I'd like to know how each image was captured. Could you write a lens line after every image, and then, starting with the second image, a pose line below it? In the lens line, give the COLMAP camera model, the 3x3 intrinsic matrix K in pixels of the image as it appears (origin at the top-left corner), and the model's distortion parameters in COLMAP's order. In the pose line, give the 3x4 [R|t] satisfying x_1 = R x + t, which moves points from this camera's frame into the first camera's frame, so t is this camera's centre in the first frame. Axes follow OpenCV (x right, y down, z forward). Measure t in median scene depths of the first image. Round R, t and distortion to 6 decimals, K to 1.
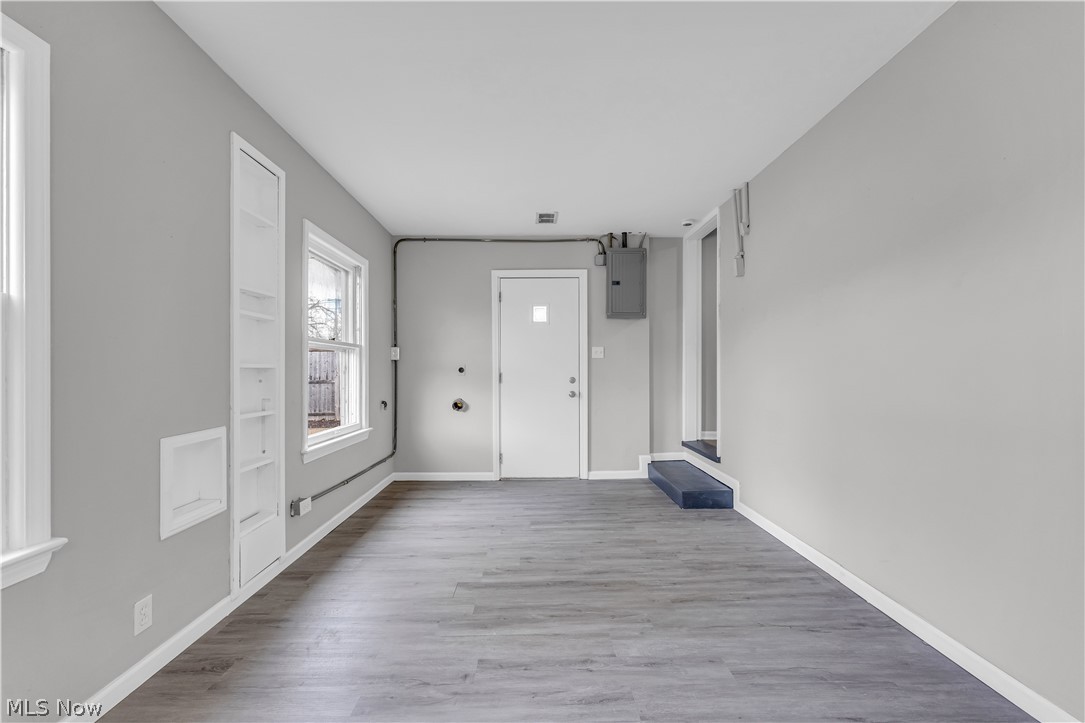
lens RADIAL K [[444.4, 0, 540.7], [0, 444.4, 360.8], [0, 0, 1]] dist [0.001114, -0.000752]
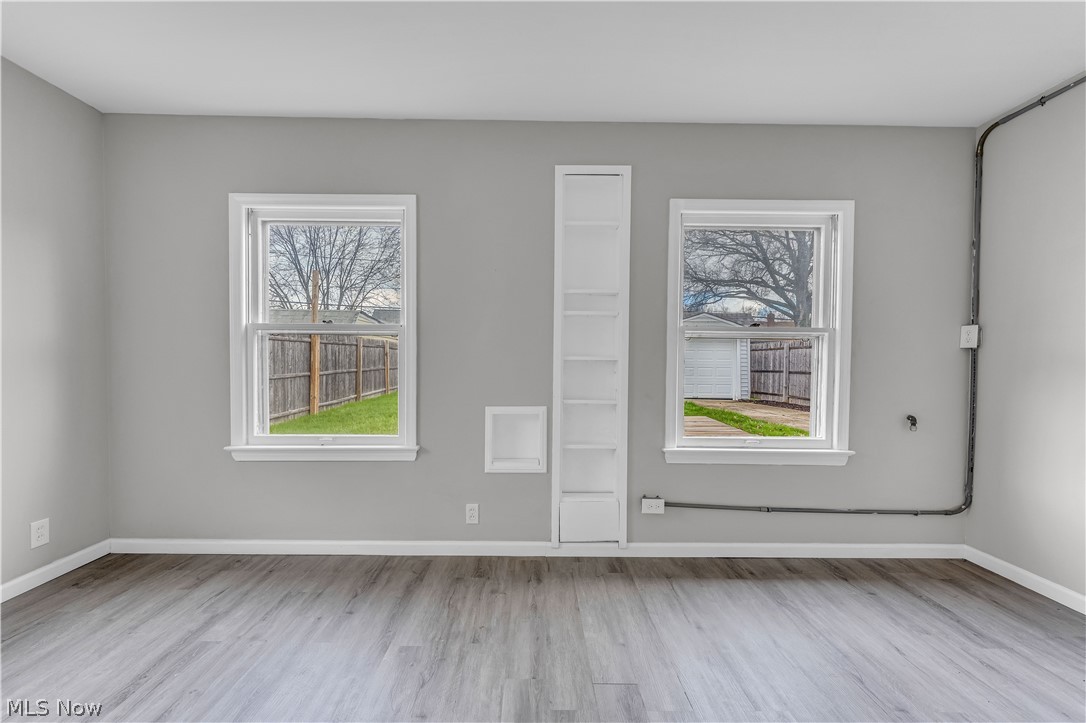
lens RADIAL K [[444.8, 0, 538.9], [0, 444.8, 368.1], [0, 0, 1]] dist [0.001114, -0.000752]
pose [[-0.022528, 0.014271, -0.999644, 0.413160], [0.010047, 0.999851, 0.014047, 0.015682], [0.999696, -0.009727, -0.022668, 0.763050]]
